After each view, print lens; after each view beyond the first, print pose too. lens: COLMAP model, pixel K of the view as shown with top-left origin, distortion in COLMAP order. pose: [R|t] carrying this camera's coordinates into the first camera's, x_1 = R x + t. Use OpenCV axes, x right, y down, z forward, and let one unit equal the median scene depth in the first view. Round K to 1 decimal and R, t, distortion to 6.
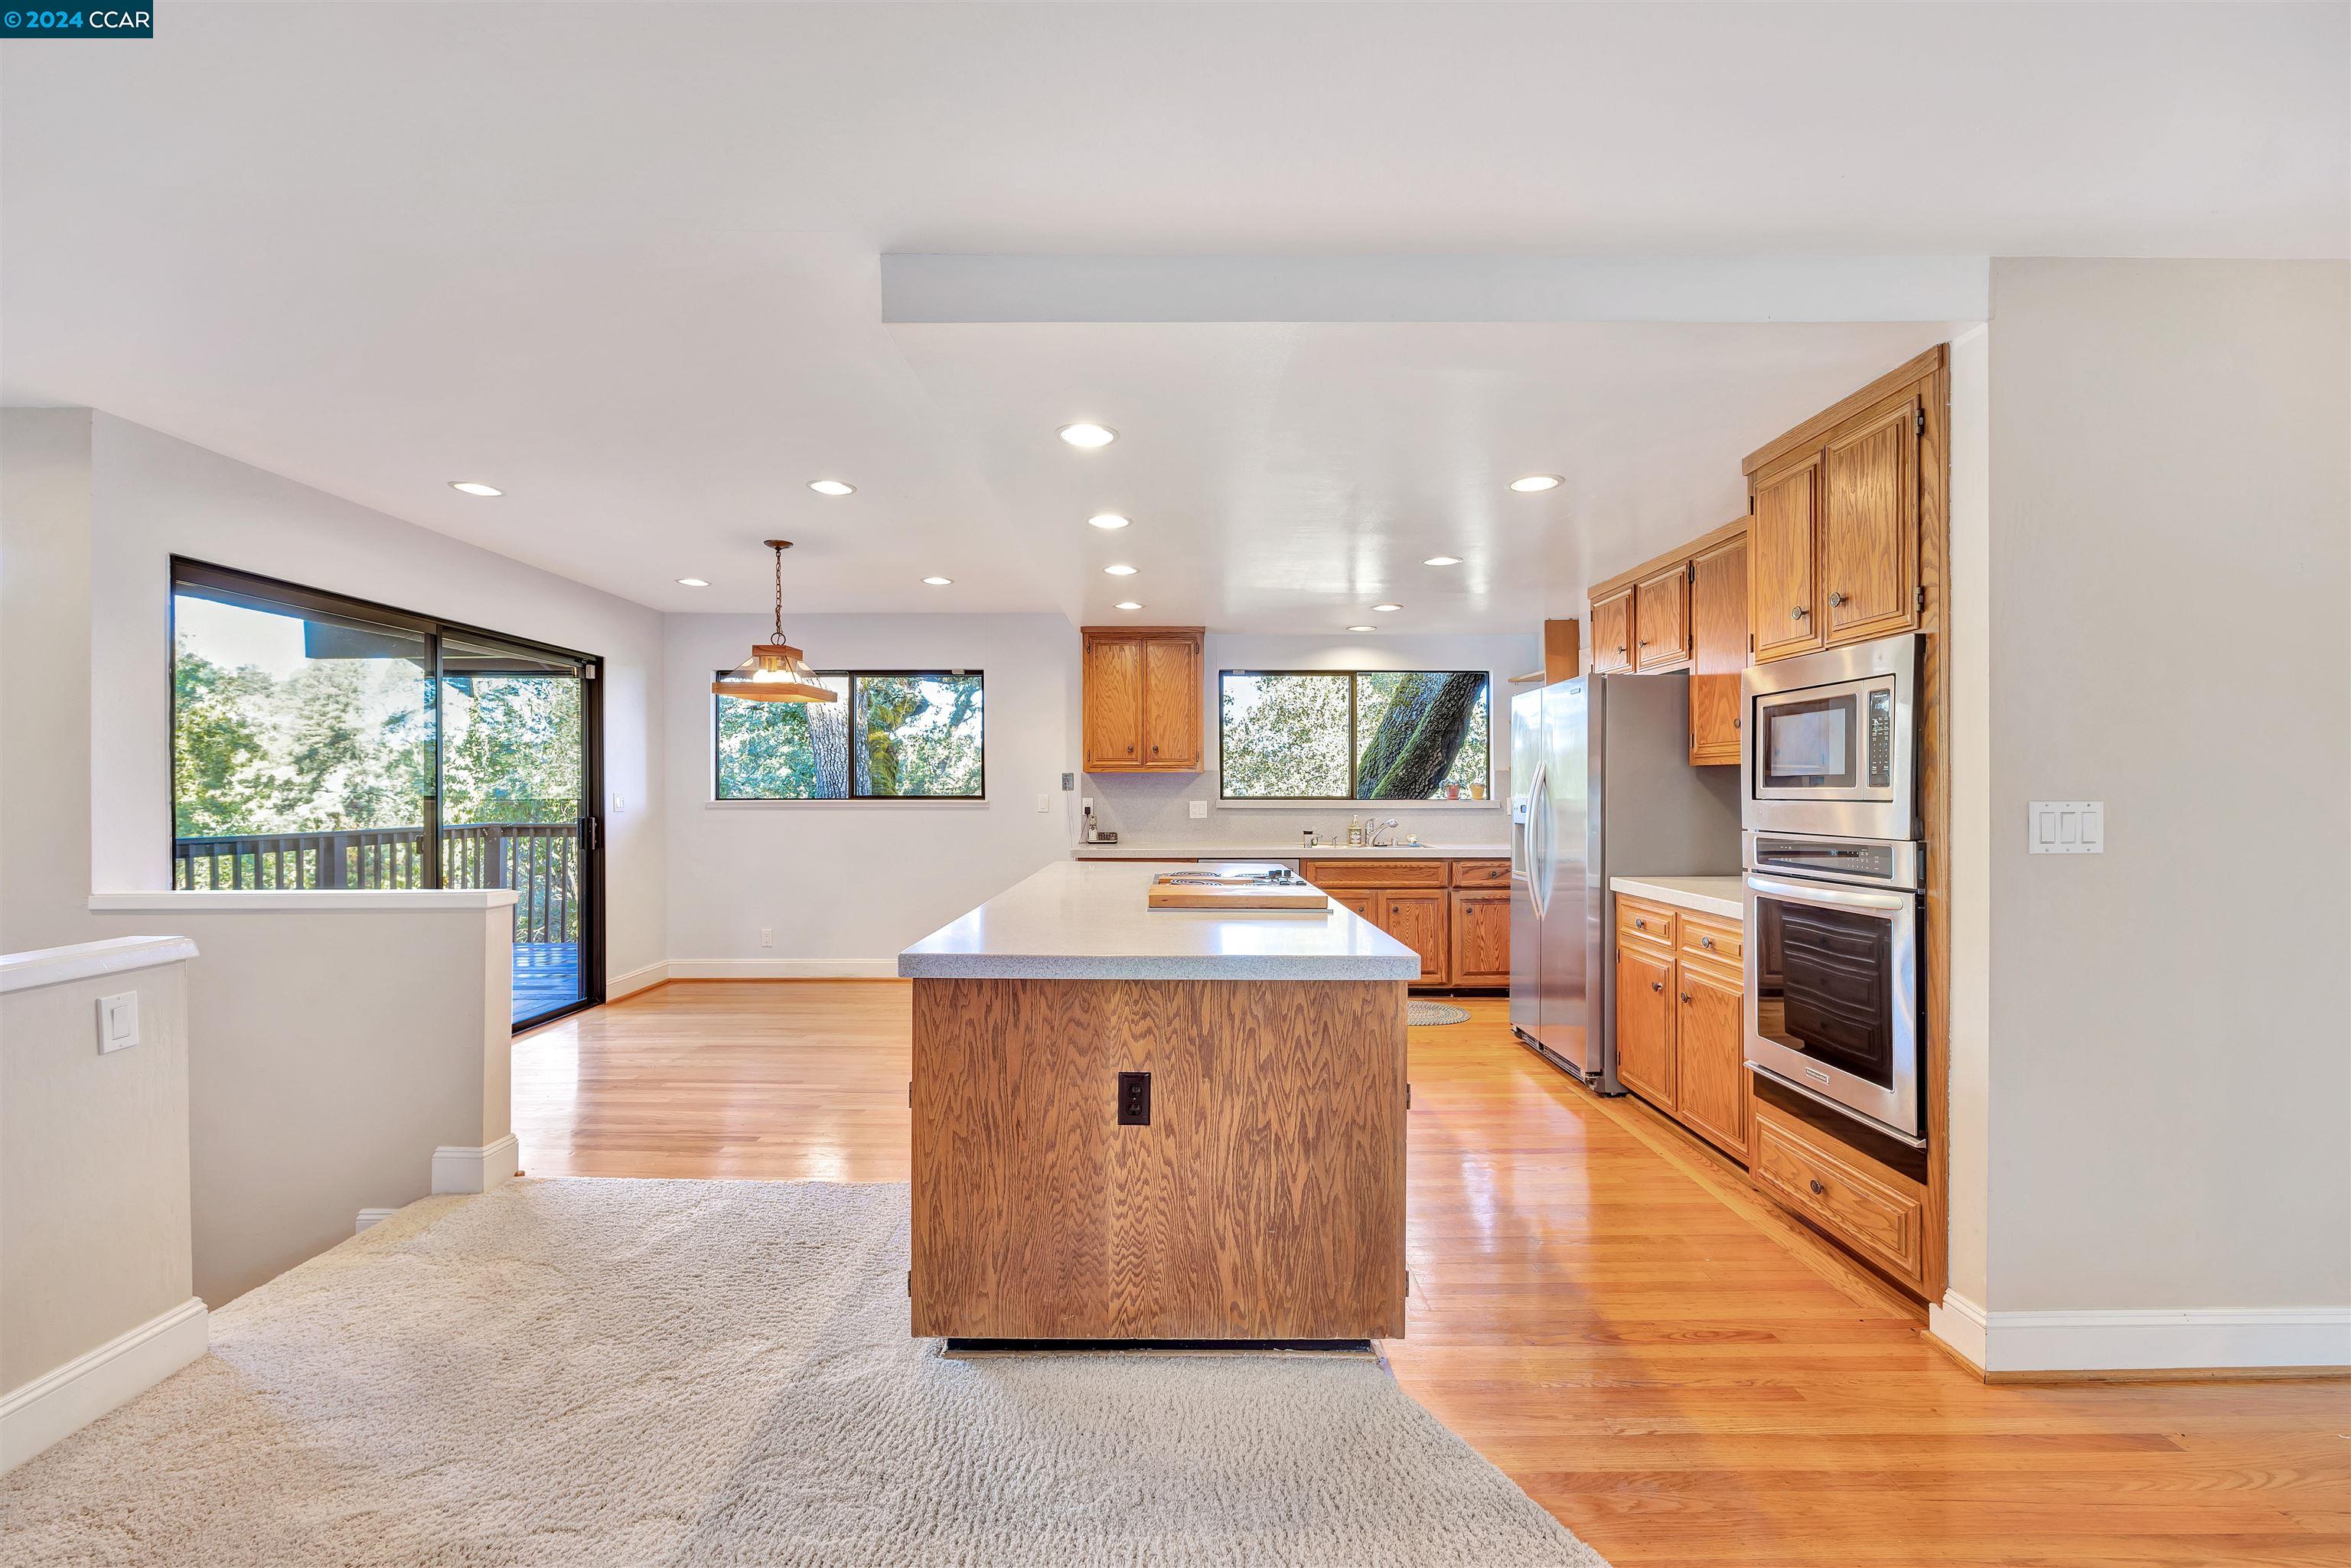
lens RADIAL K [[963.6, 0, 1166.9], [0, 963.6, 788.2], [0, 0, 1]] dist [-0.004038, 0.000457]
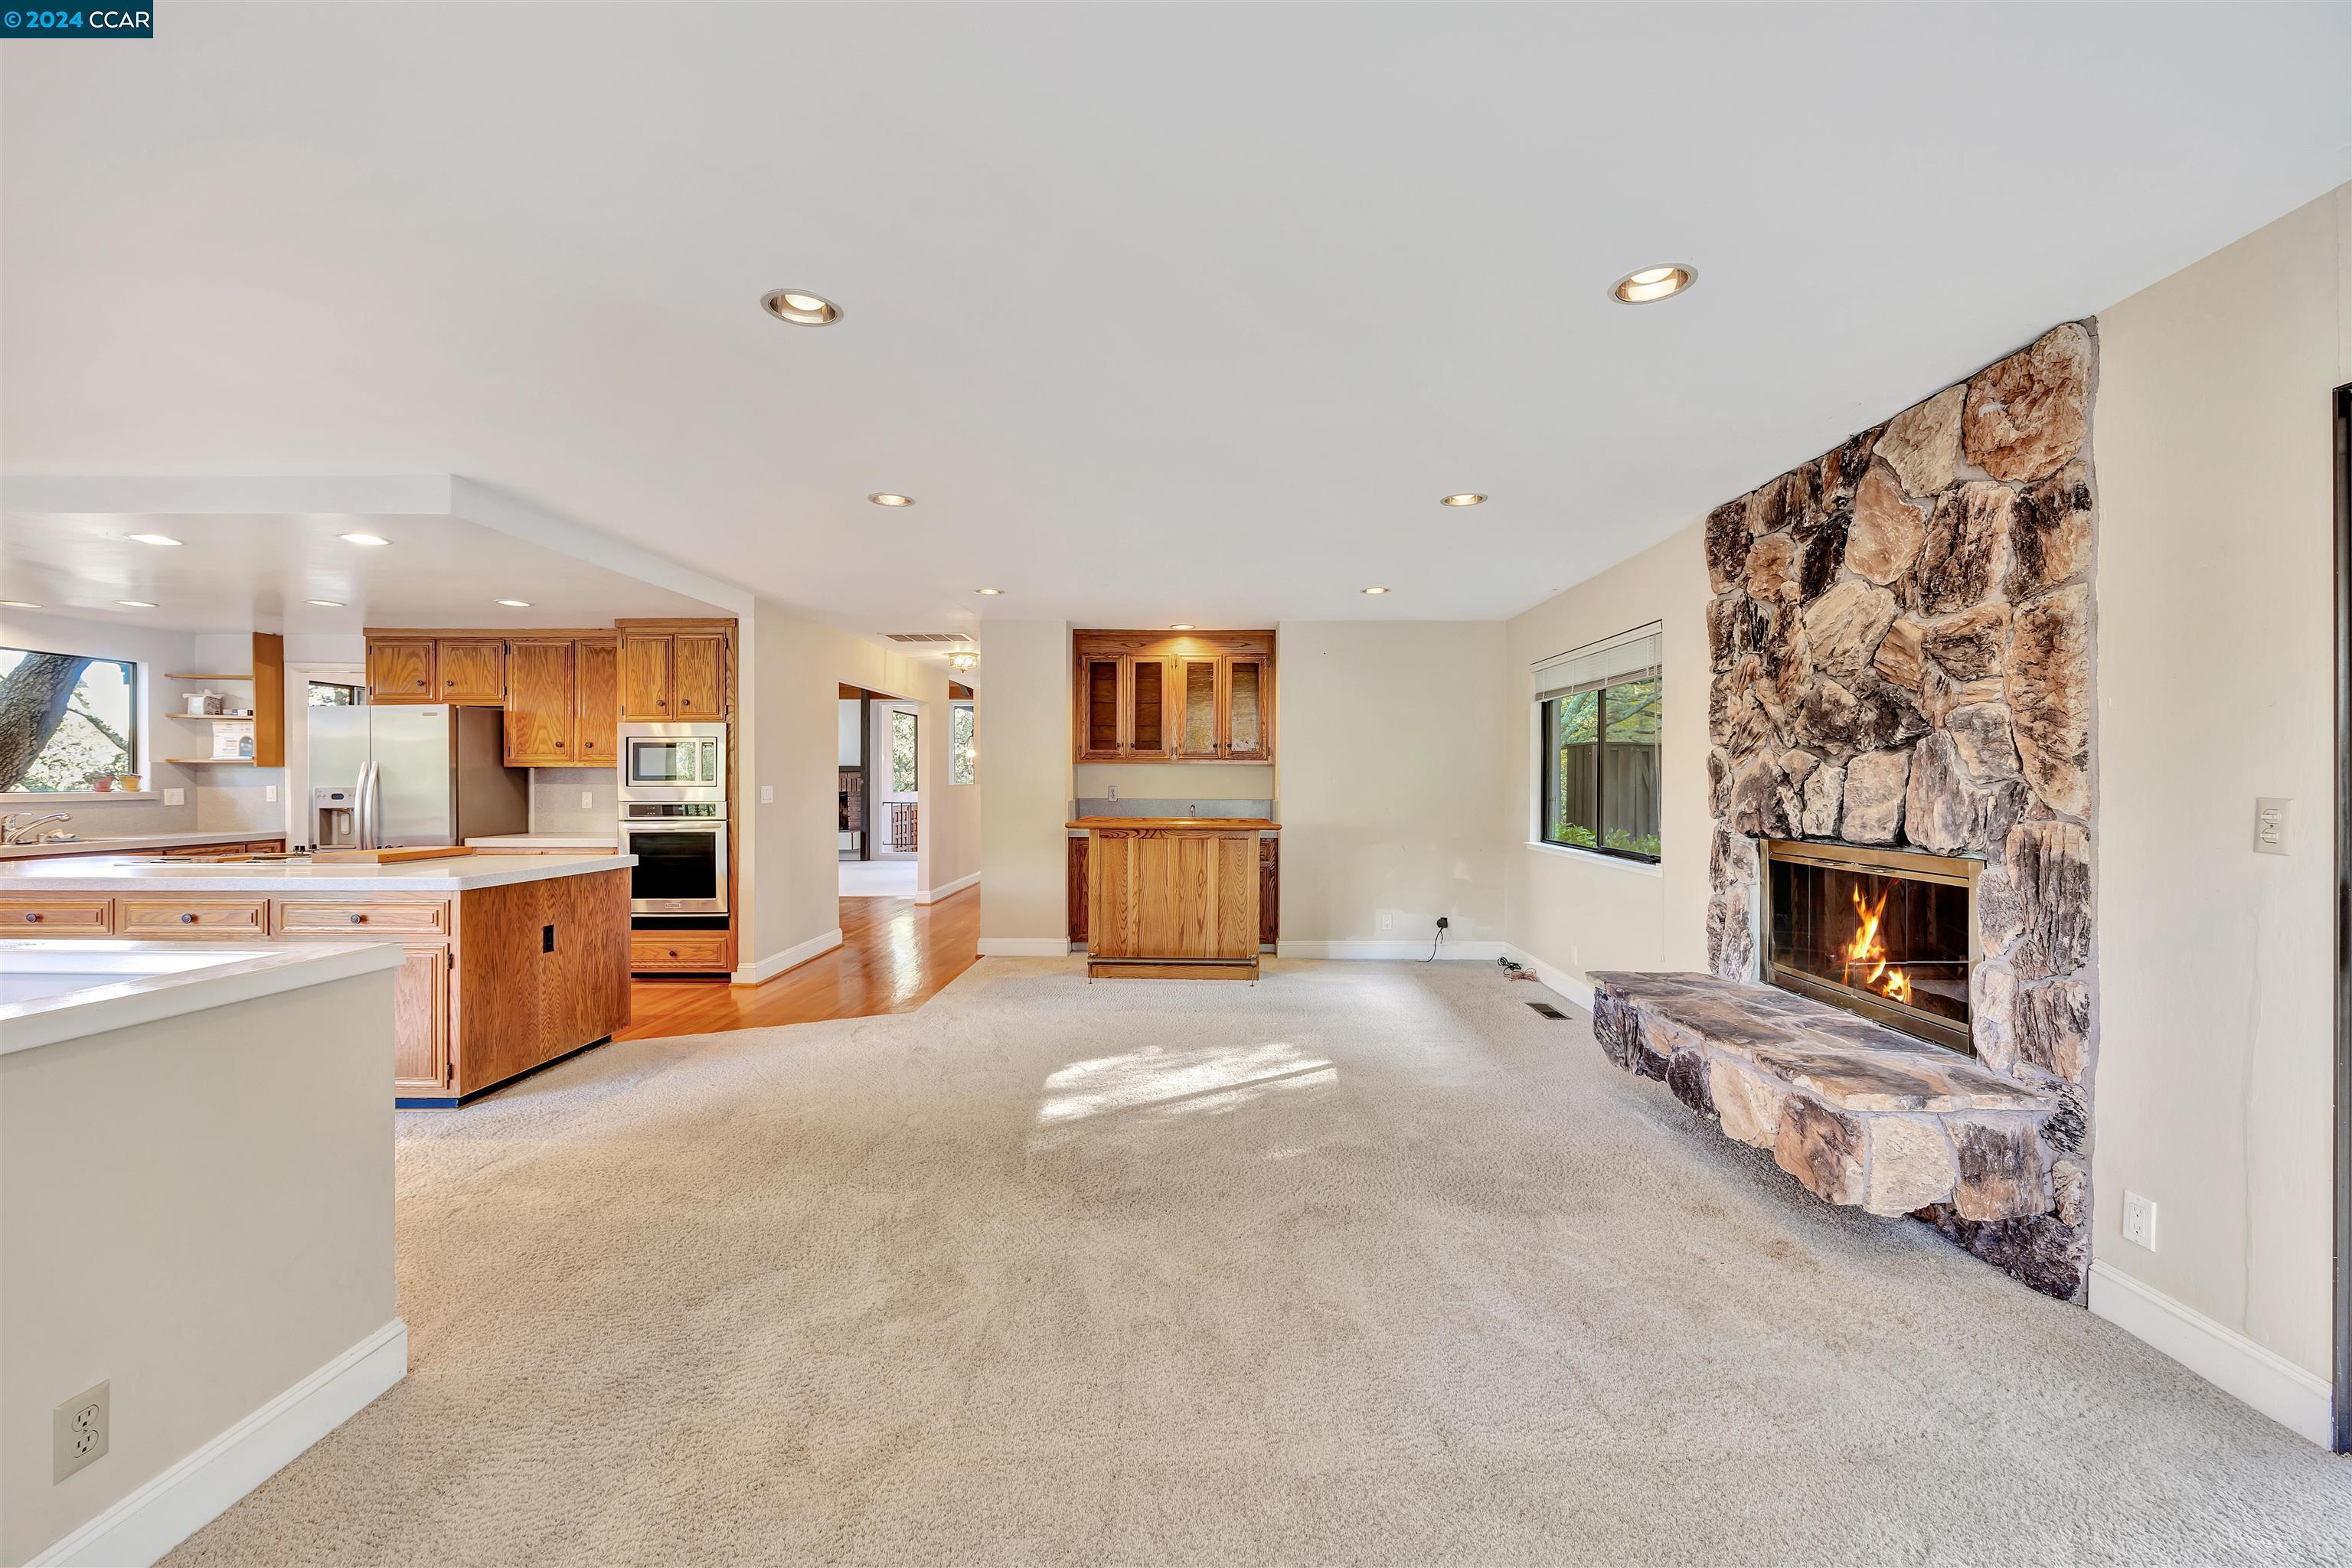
lens RADIAL K [[964.0, 0, 1191.7], [0, 964.0, 784.0], [0, 0, 1]] dist [-0.004038, 0.000457]
pose [[0.022170, -0.005240, 0.999740, -1.770841], [-0.001552, 0.999985, 0.005276, -0.007785], [-0.999753, -0.001669, 0.022161, -0.327074]]
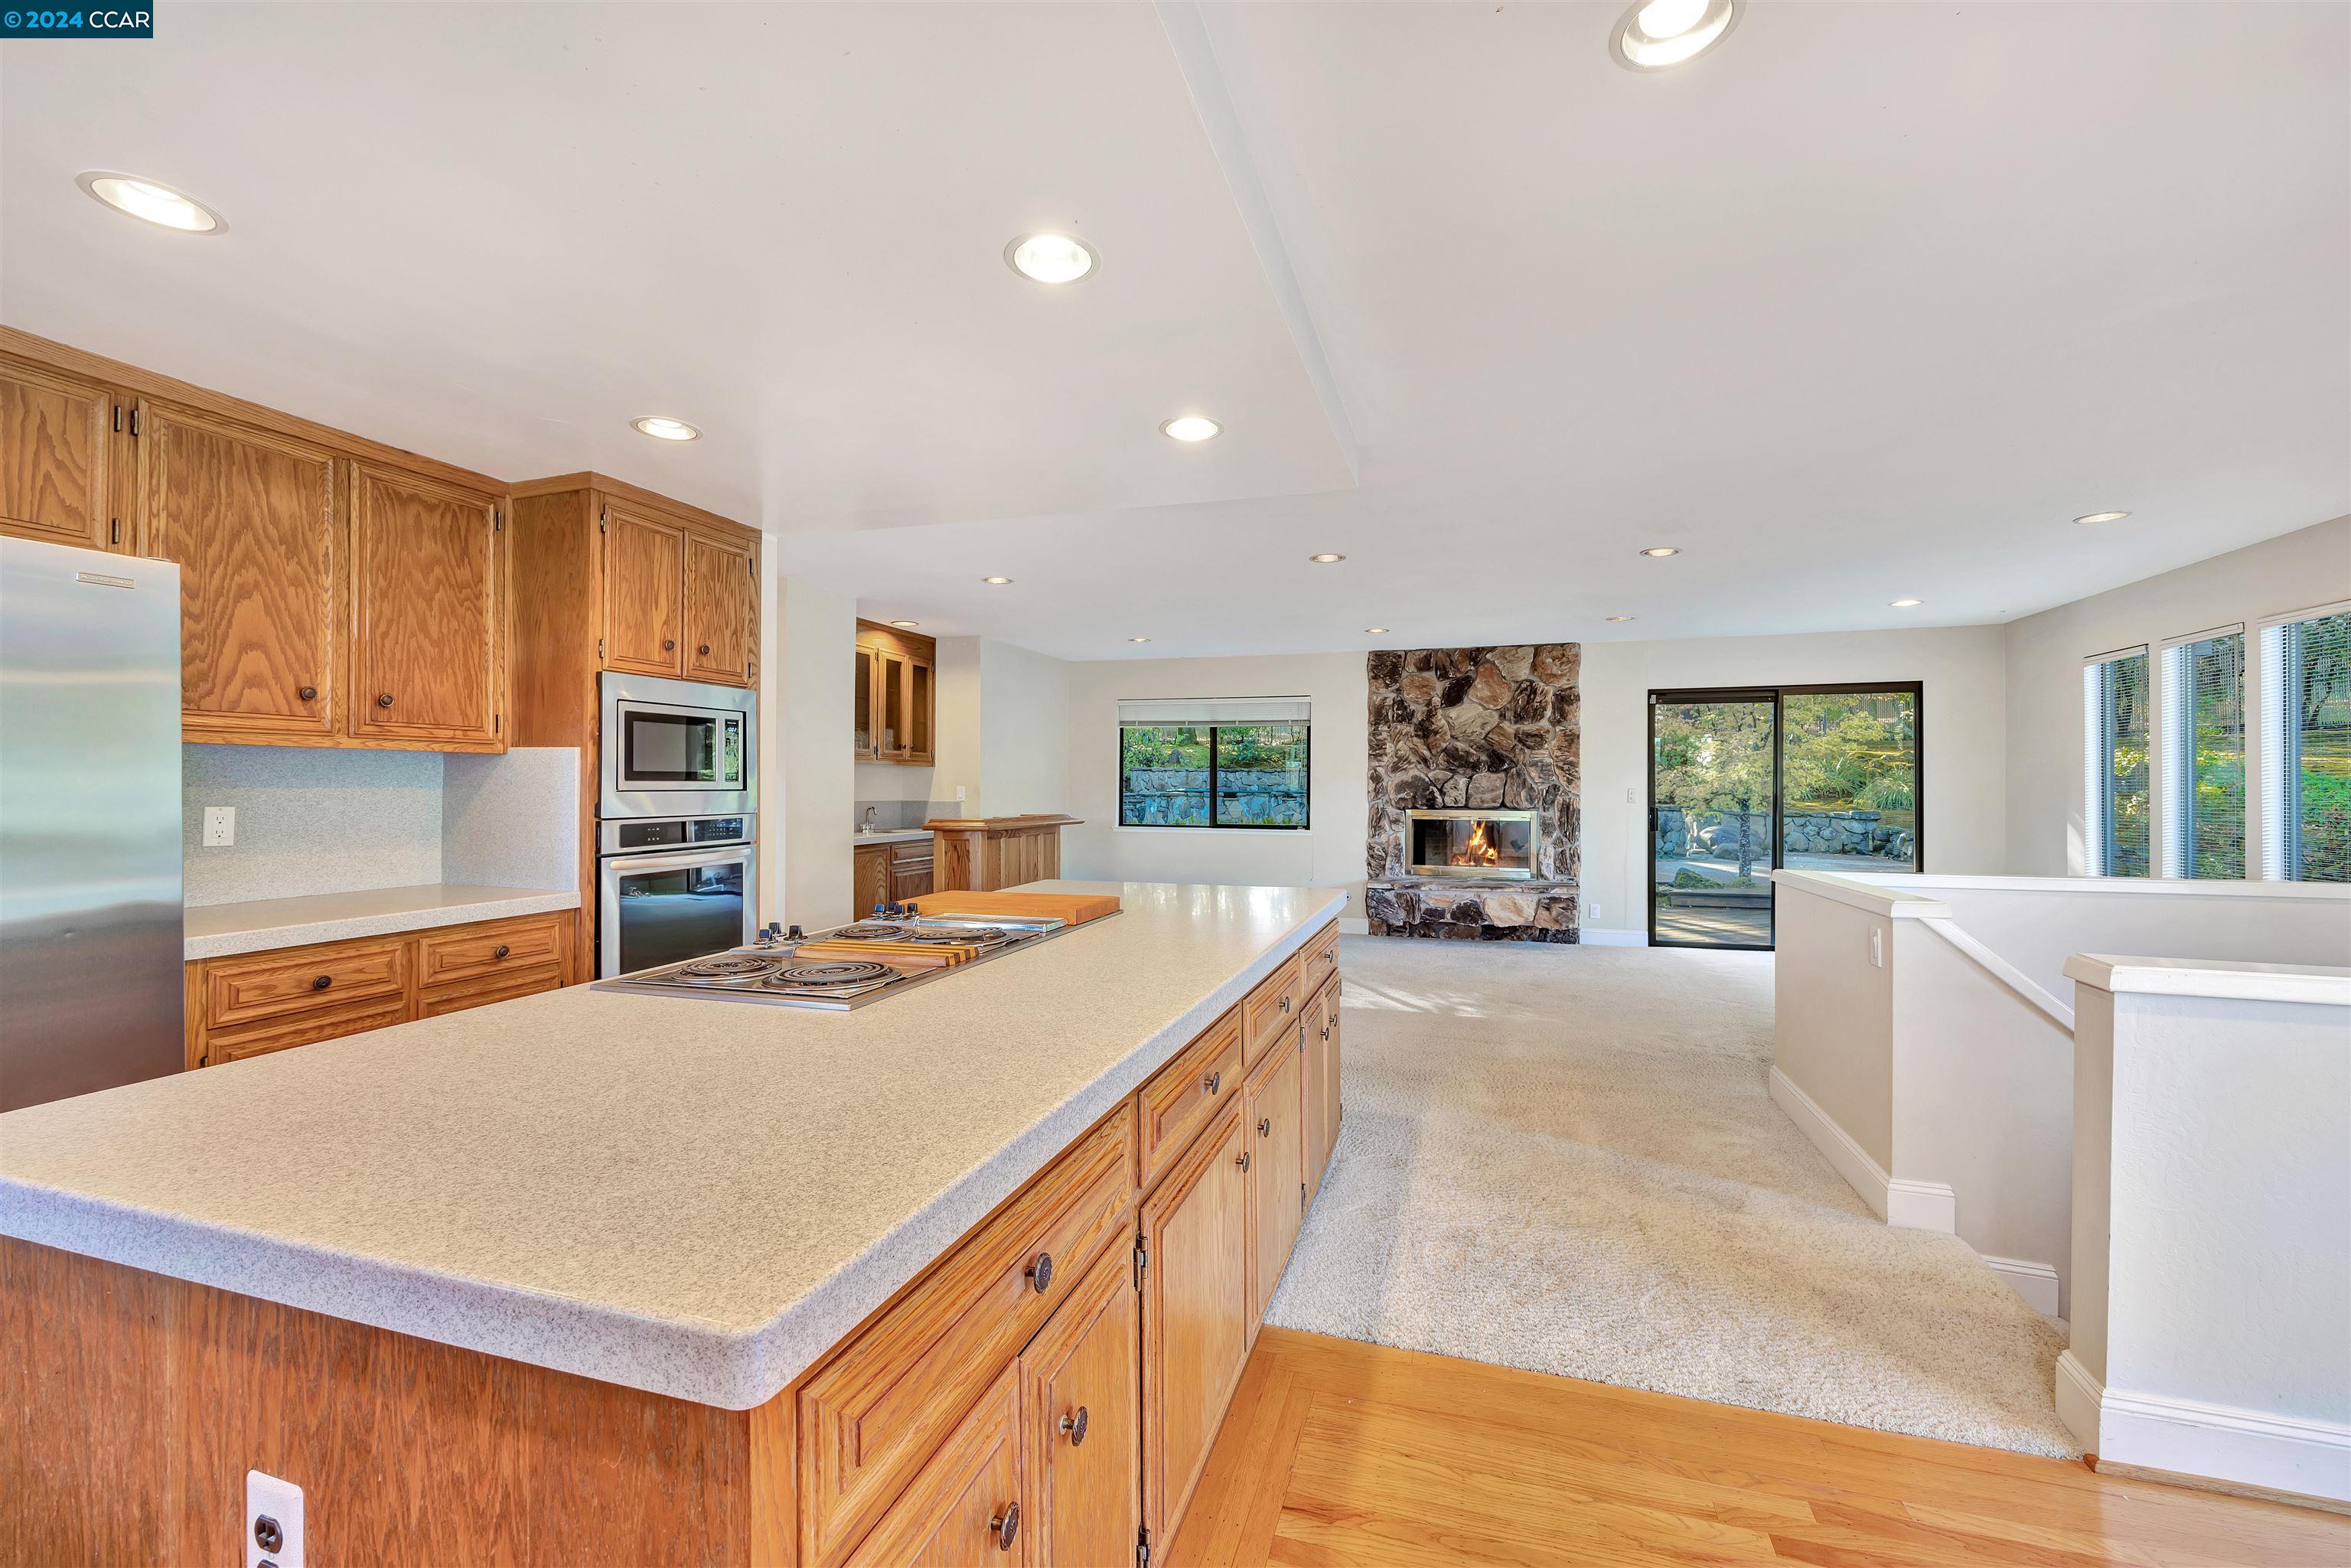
lens RADIAL K [[963.6, 0, 1178.6], [0, 963.6, 784.4], [0, 0, 1]] dist [-0.004038, 0.000457]
pose [[-0.955028, -0.004722, 0.296477, -0.425307], [-0.004916, 0.999988, 0.000089, 0.000762], [-0.296474, -0.001373, -0.955040, 2.304796]]
